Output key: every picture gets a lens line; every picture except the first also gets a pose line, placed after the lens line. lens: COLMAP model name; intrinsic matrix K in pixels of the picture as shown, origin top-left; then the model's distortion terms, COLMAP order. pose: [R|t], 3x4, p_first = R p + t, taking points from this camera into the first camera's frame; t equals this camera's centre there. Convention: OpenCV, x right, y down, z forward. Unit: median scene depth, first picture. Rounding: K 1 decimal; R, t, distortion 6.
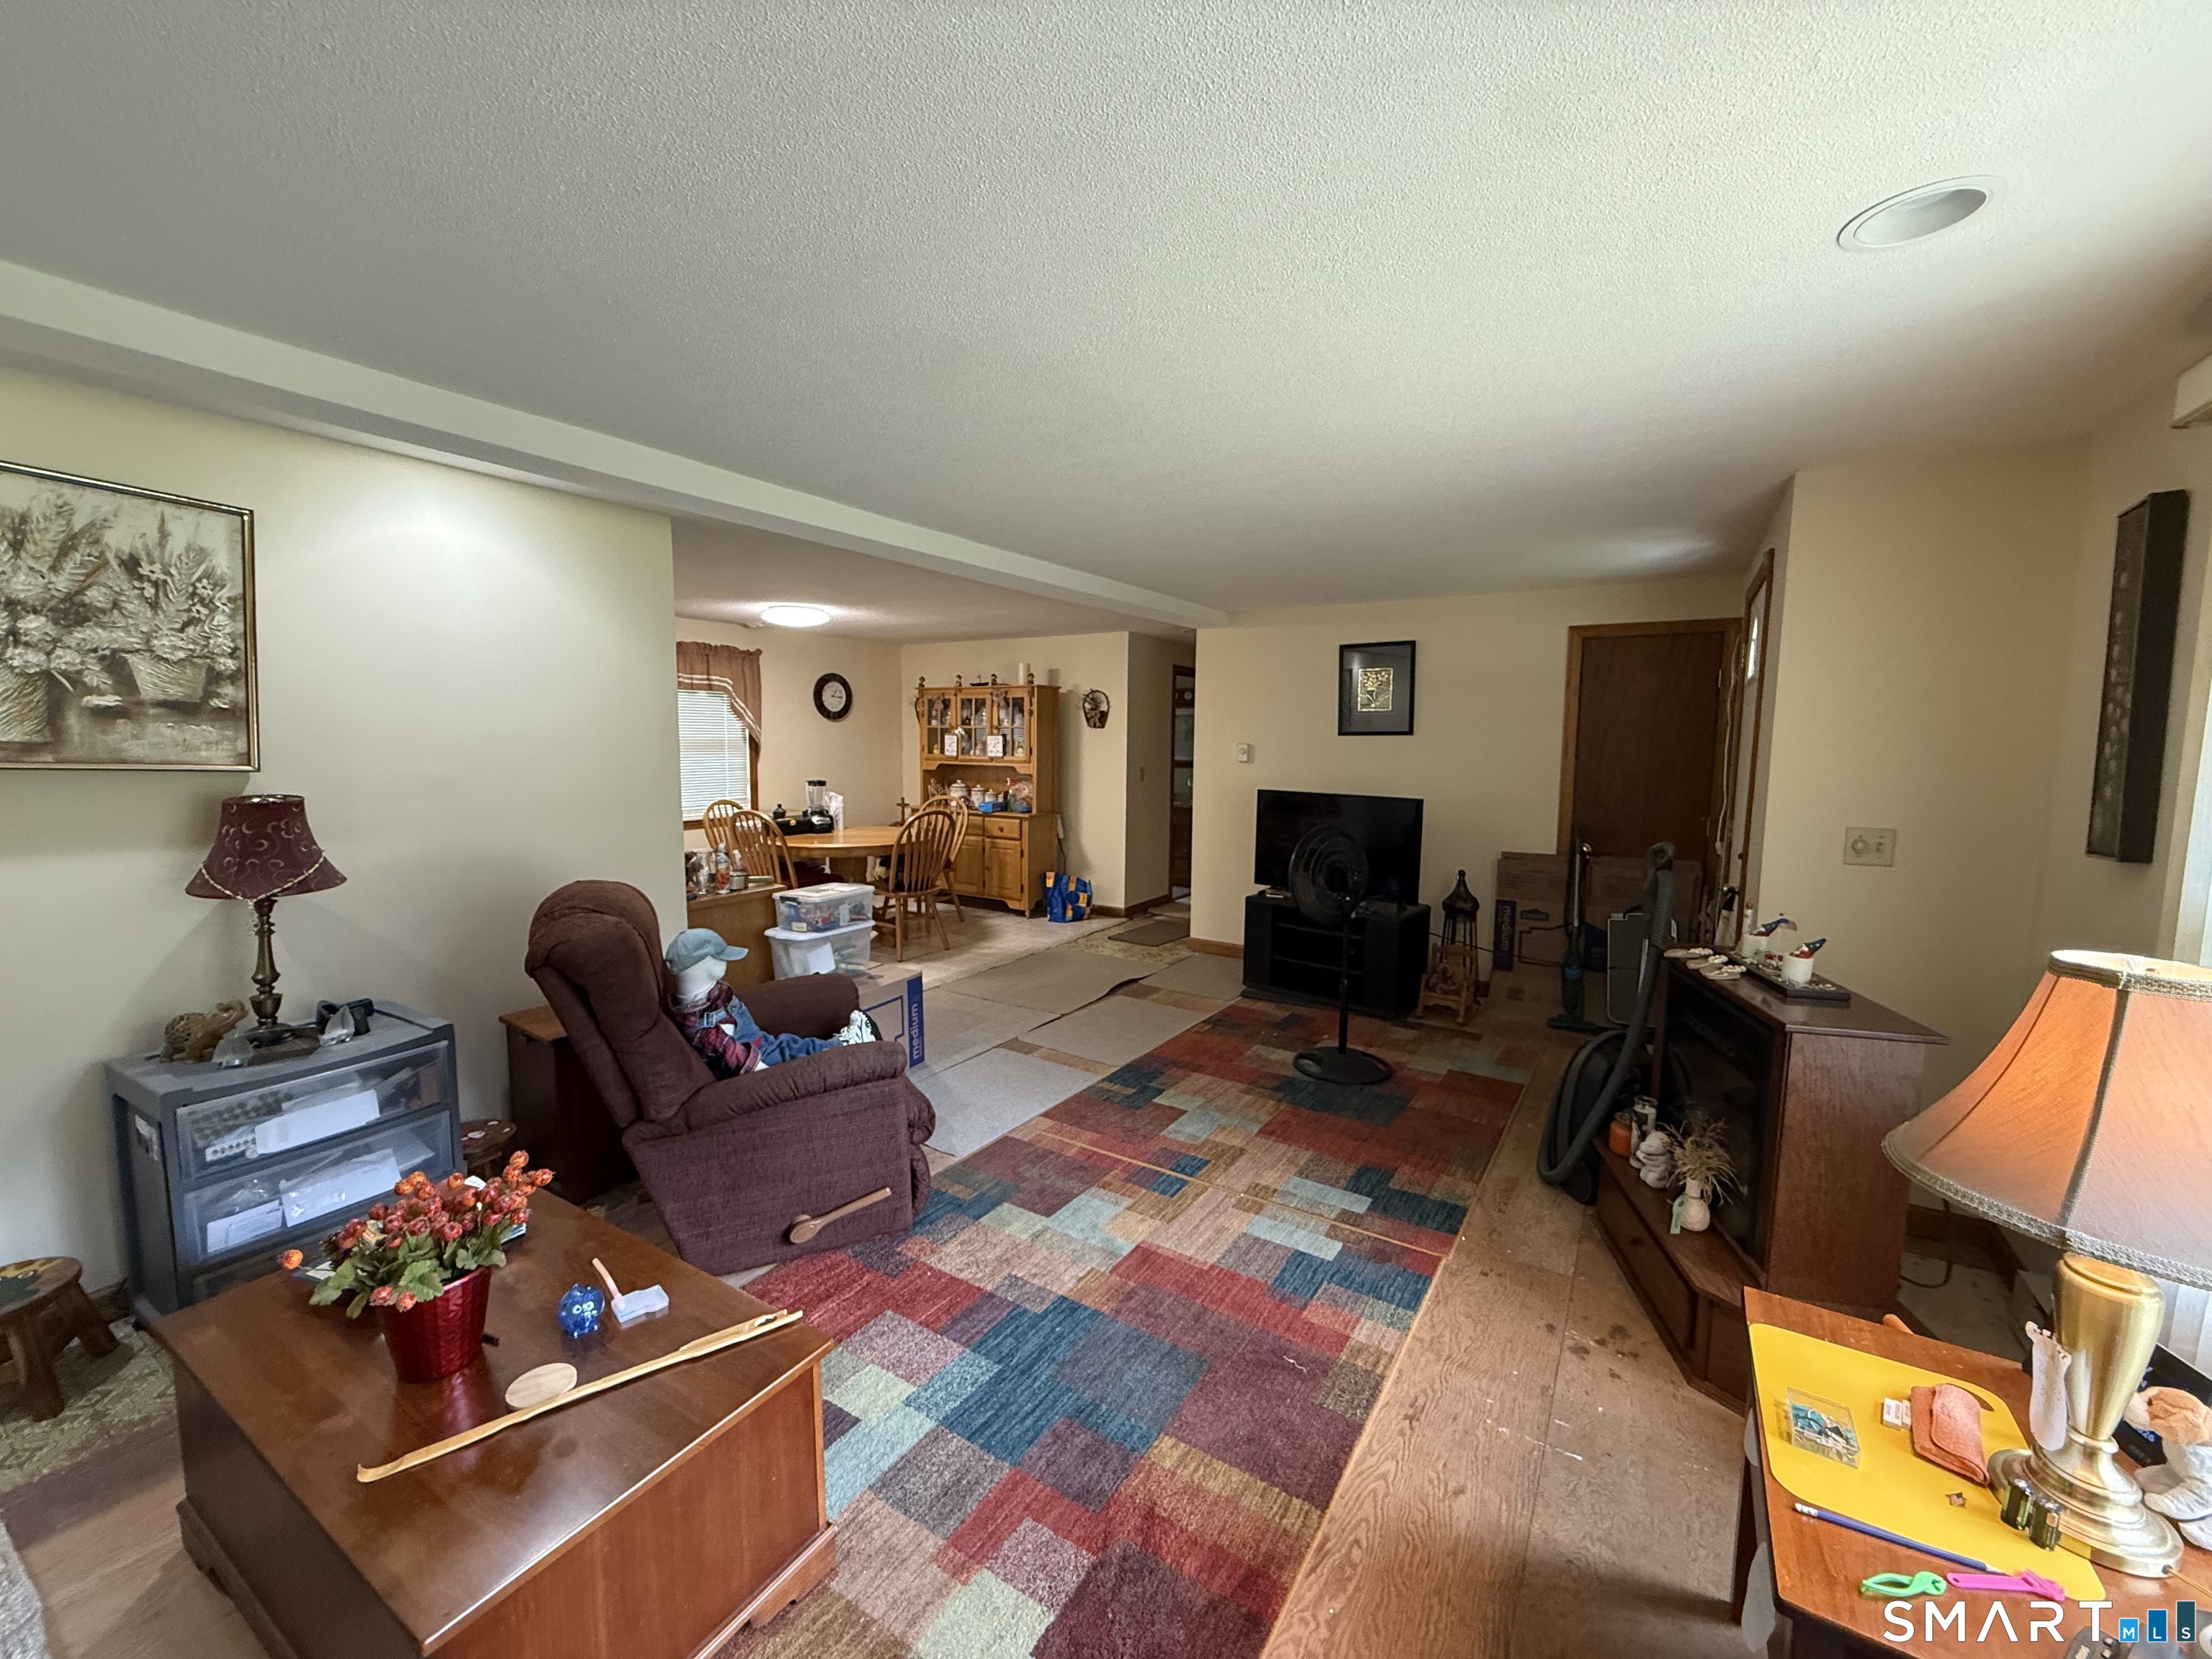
lens RADIAL K [[882.7, 0, 1105.2], [0, 882.7, 826.6], [0, 0, 1]] dist [0.000819, 0.000343]
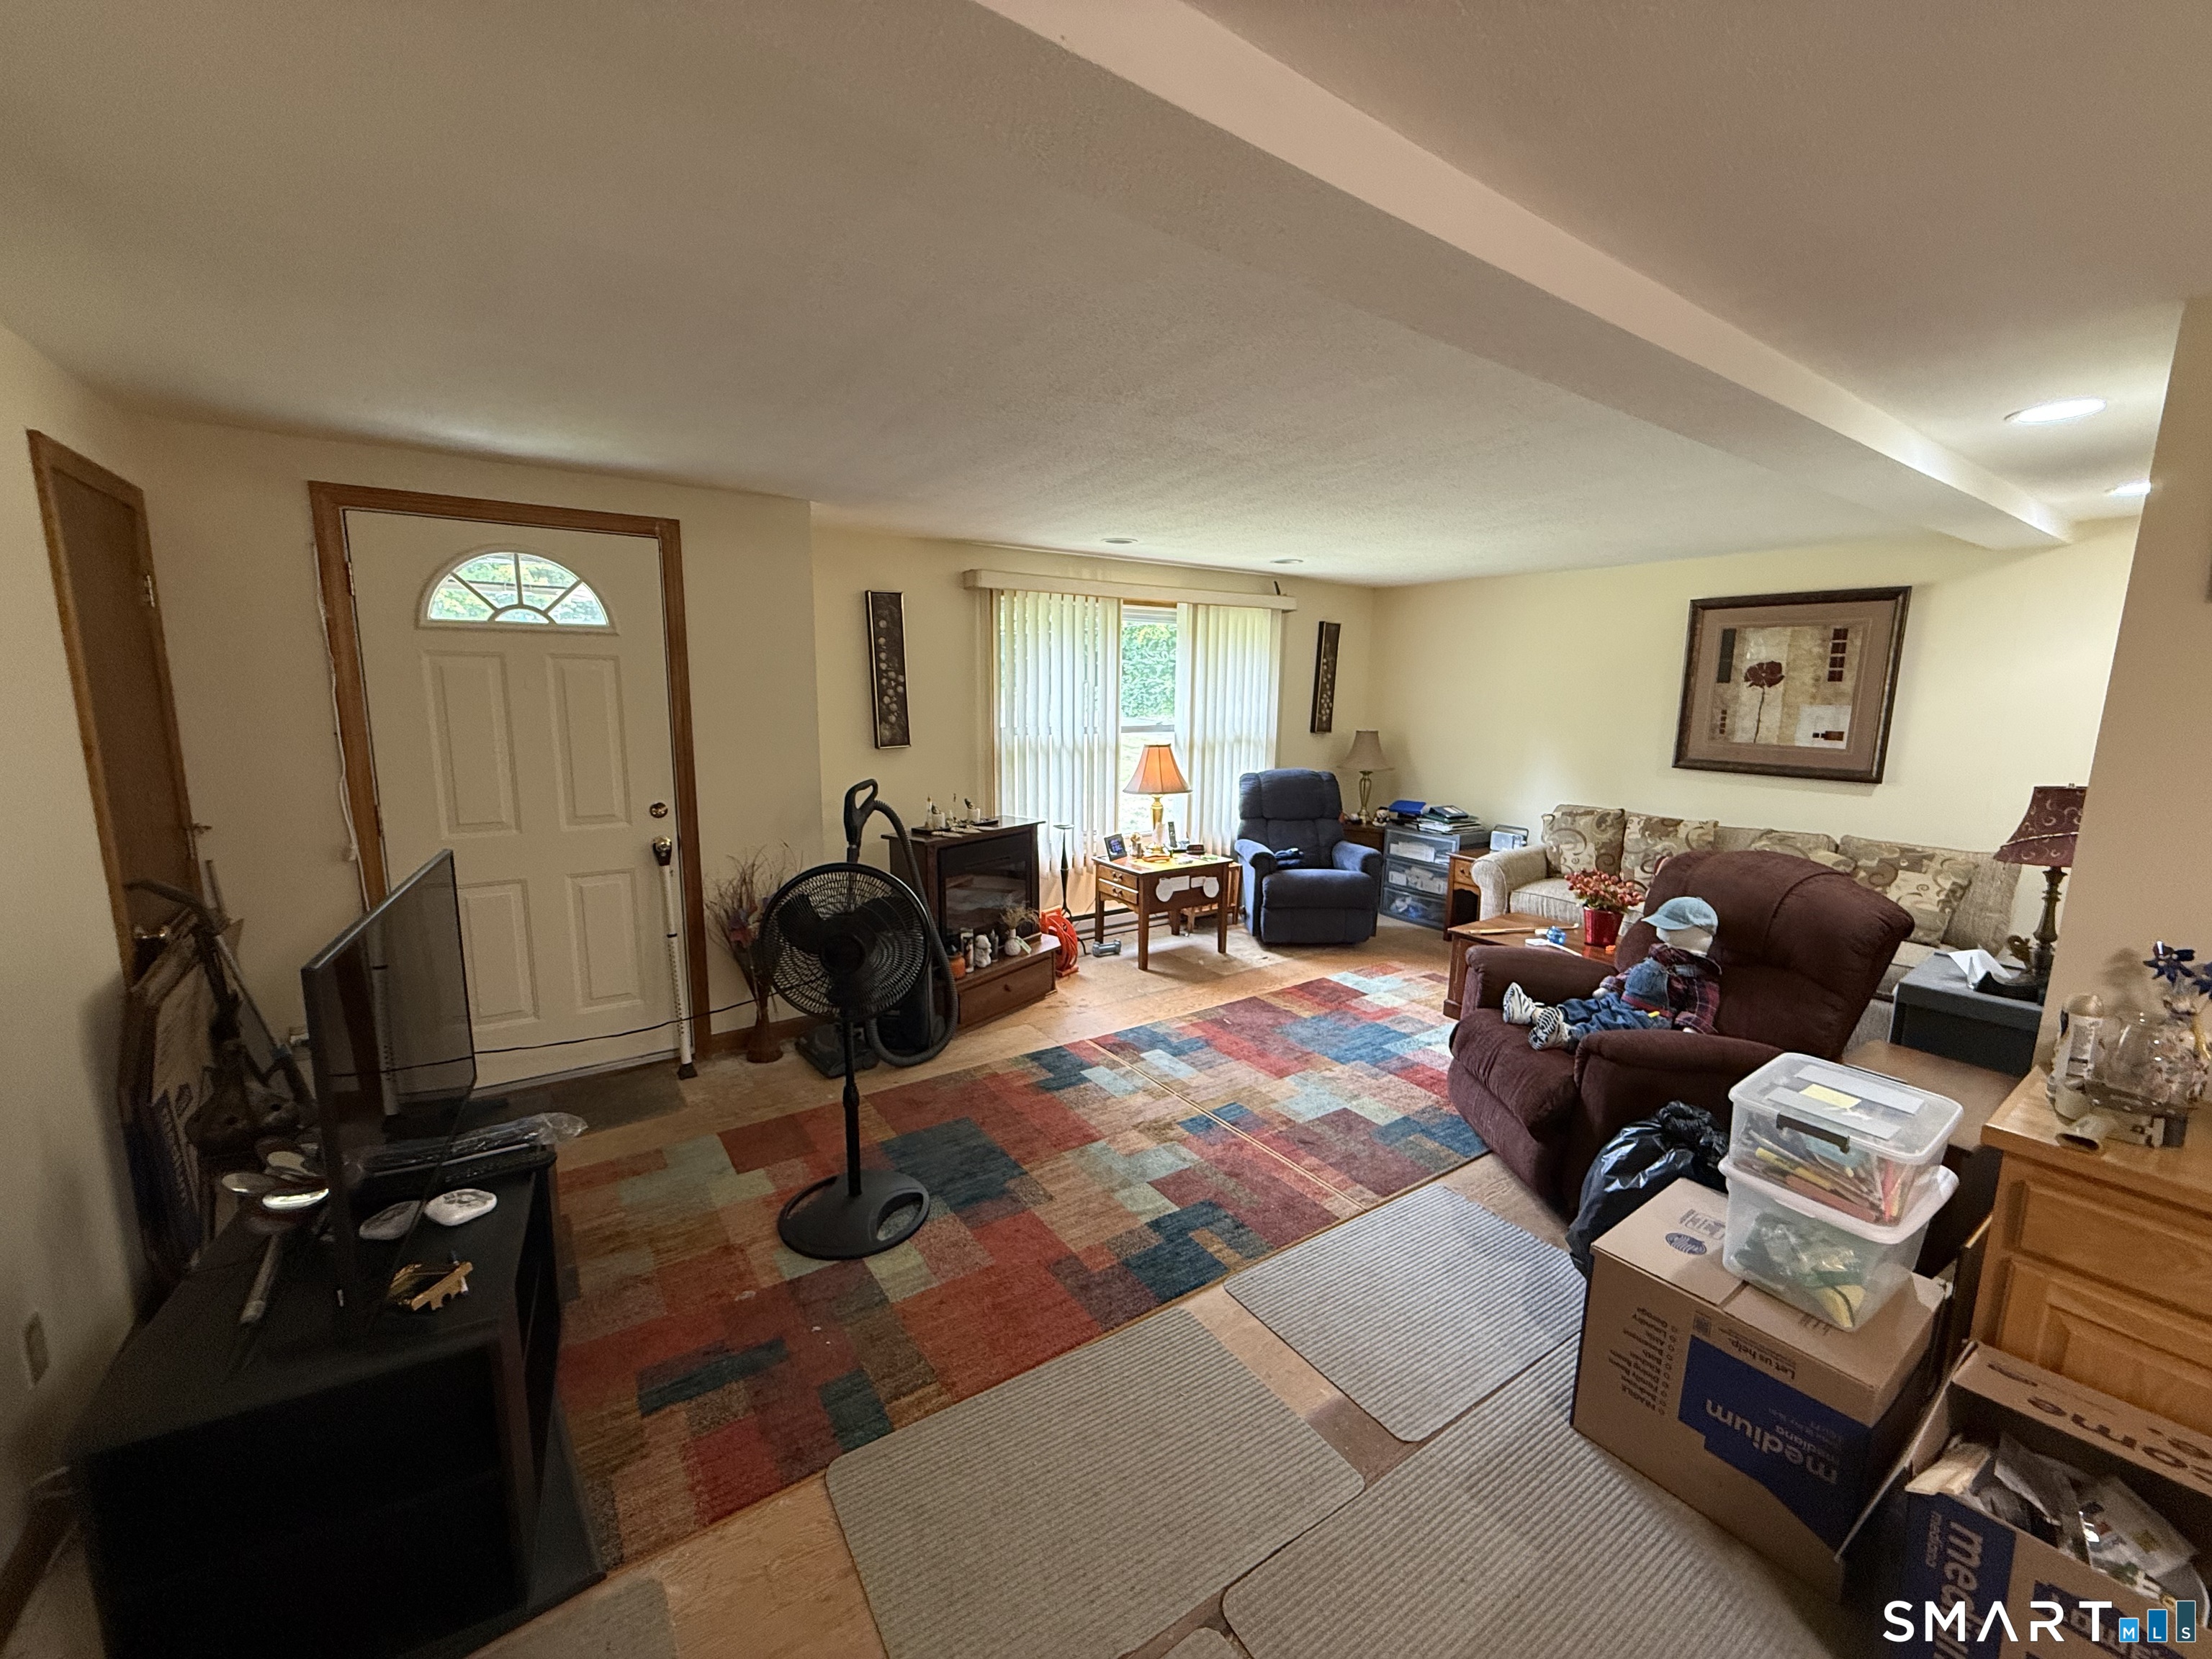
lens RADIAL K [[882.7, 0, 1099.8], [0, 882.7, 829.7], [0, 0, 1]] dist [0.000819, 0.000343]
pose [[-0.920061, -0.088141, 0.381731, -0.107208], [0.017253, 0.964303, 0.264240, -0.149843], [-0.391394, 0.249704, -0.885697, 1.232265]]
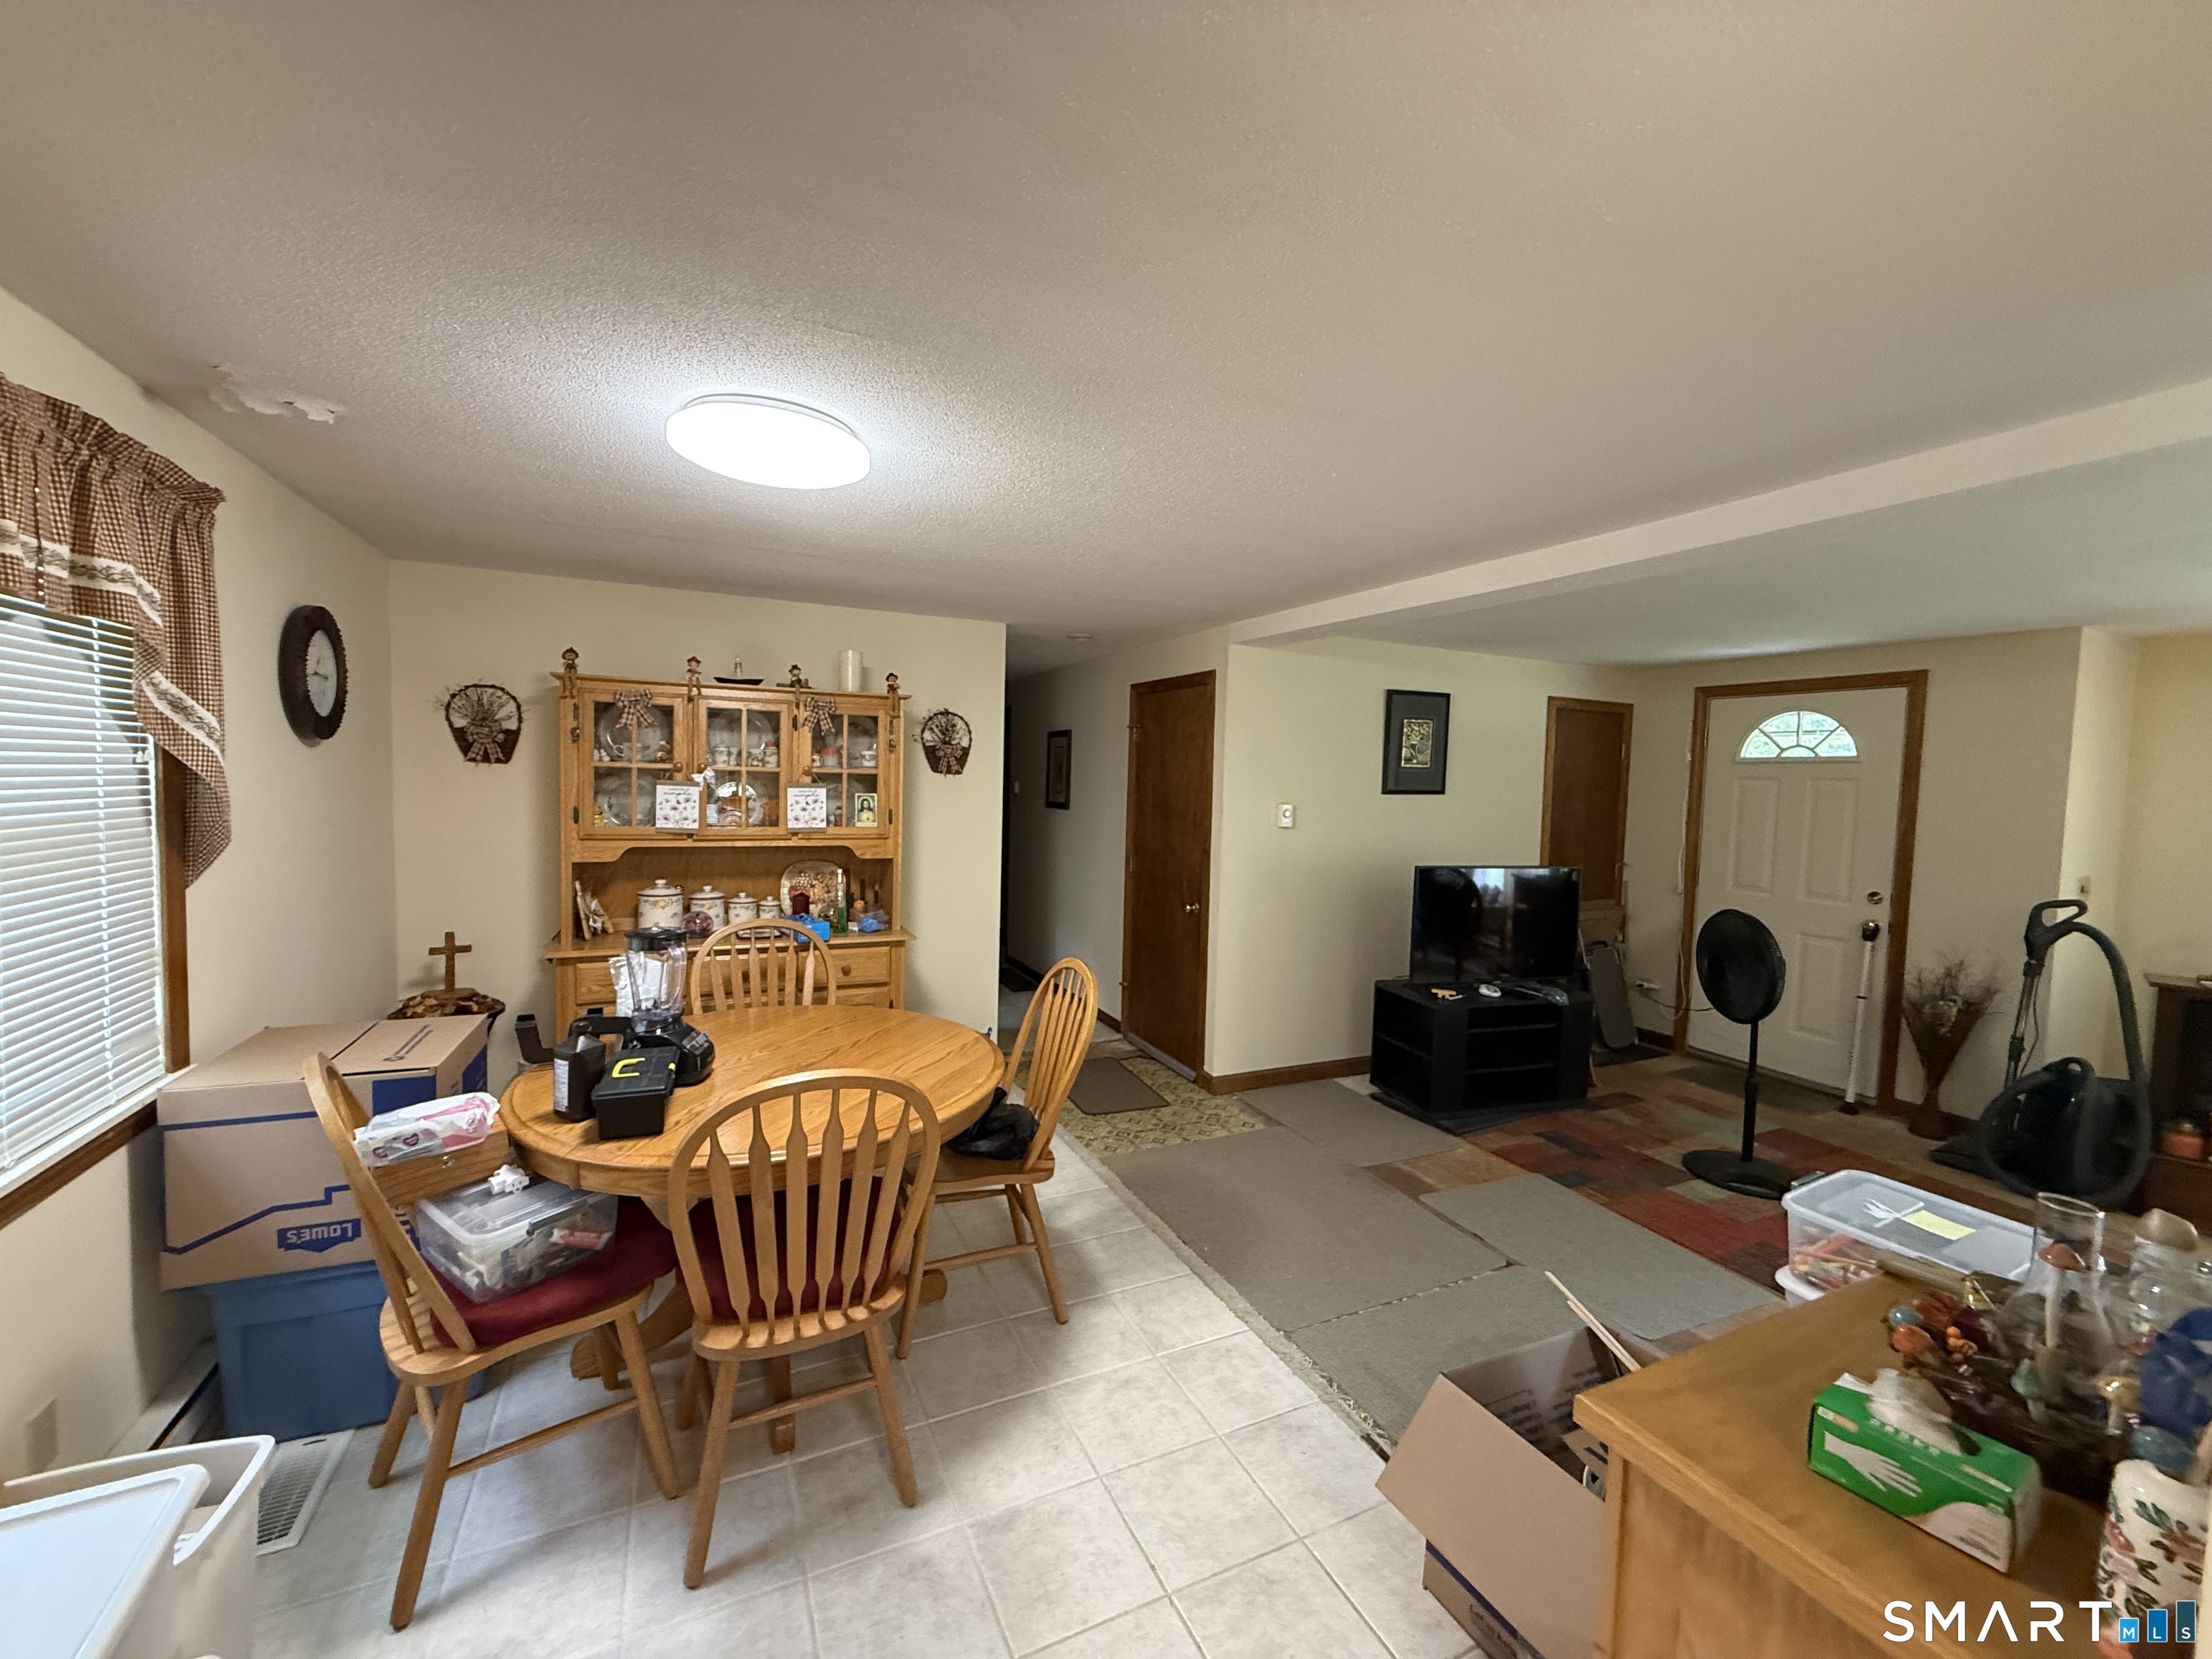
lens RADIAL K [[882.7, 0, 1106.0], [0, 882.7, 825.8], [0, 0, 1]] dist [0.000819, 0.000343]
pose [[0.534222, -0.039446, 0.844423, -0.702076], [0.066088, 0.997802, 0.004801, -0.109902], [-0.842757, 0.053241, 0.535655, 0.896302]]
